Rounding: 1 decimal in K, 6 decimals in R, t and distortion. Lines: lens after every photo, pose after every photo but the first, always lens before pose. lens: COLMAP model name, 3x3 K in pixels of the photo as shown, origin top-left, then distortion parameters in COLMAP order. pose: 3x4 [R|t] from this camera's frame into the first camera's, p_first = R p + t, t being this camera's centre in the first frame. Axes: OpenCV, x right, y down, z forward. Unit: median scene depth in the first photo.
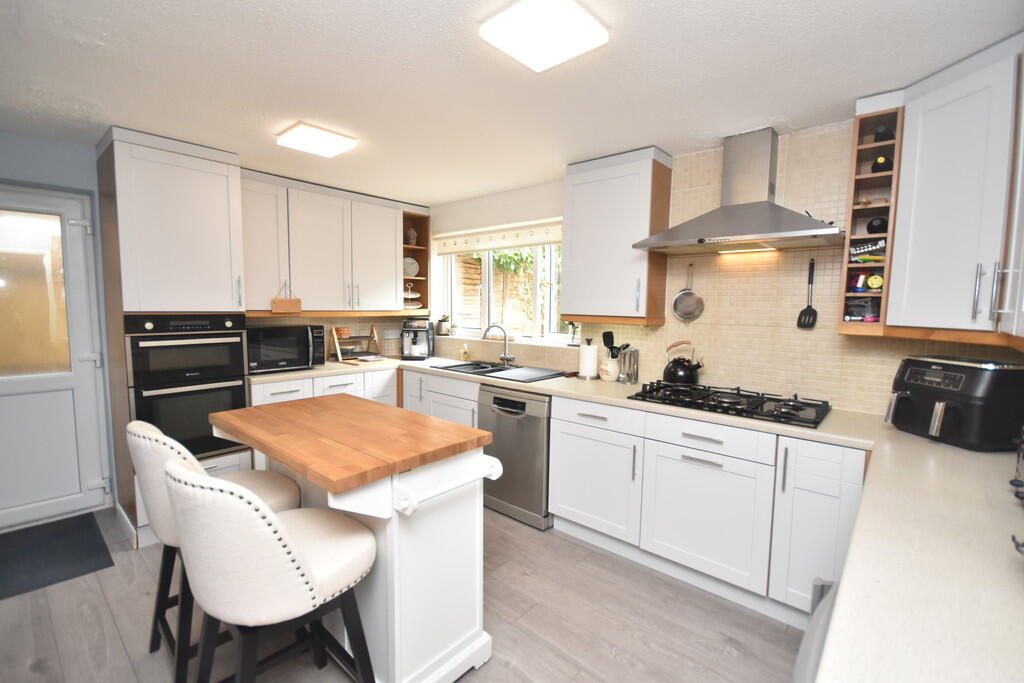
lens RADIAL K [[449.7, 0, 510.3], [0, 449.7, 346.5], [0, 0, 1]] dist [-0.000525, 0.000115]
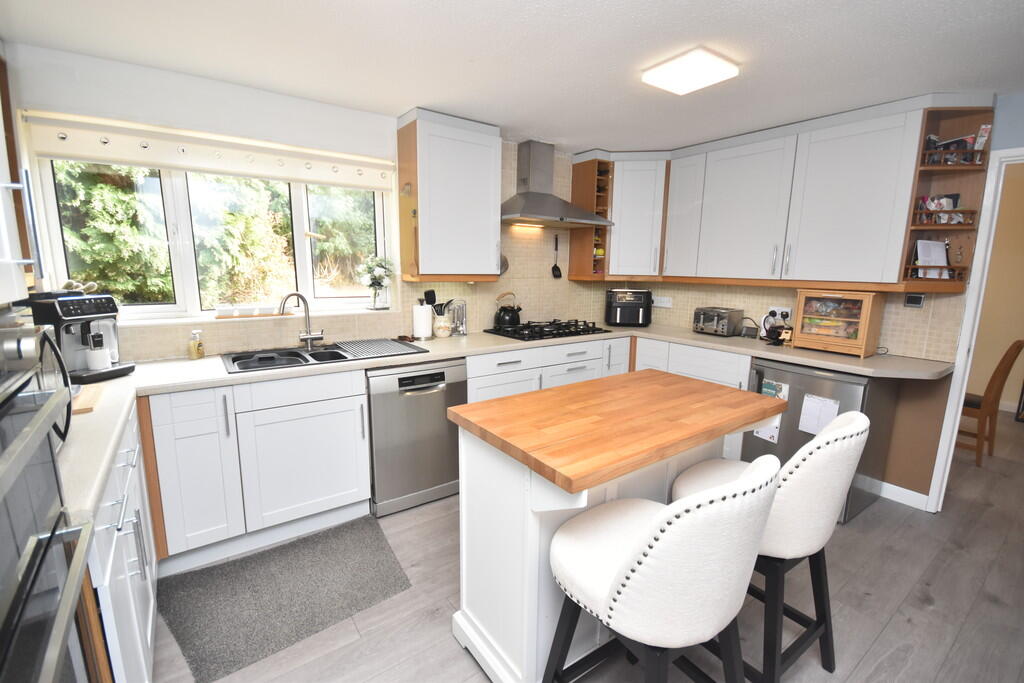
lens RADIAL K [[455.5, 0, 492.3], [0, 455.5, 341.6], [0, 0, 1]] dist [-0.000165, -0.000003]
pose [[0.234013, -0.170785, 0.957116, -0.919485], [0.081777, 0.984419, 0.155662, -0.081943], [-0.968788, 0.041843, 0.244333, 0.749039]]
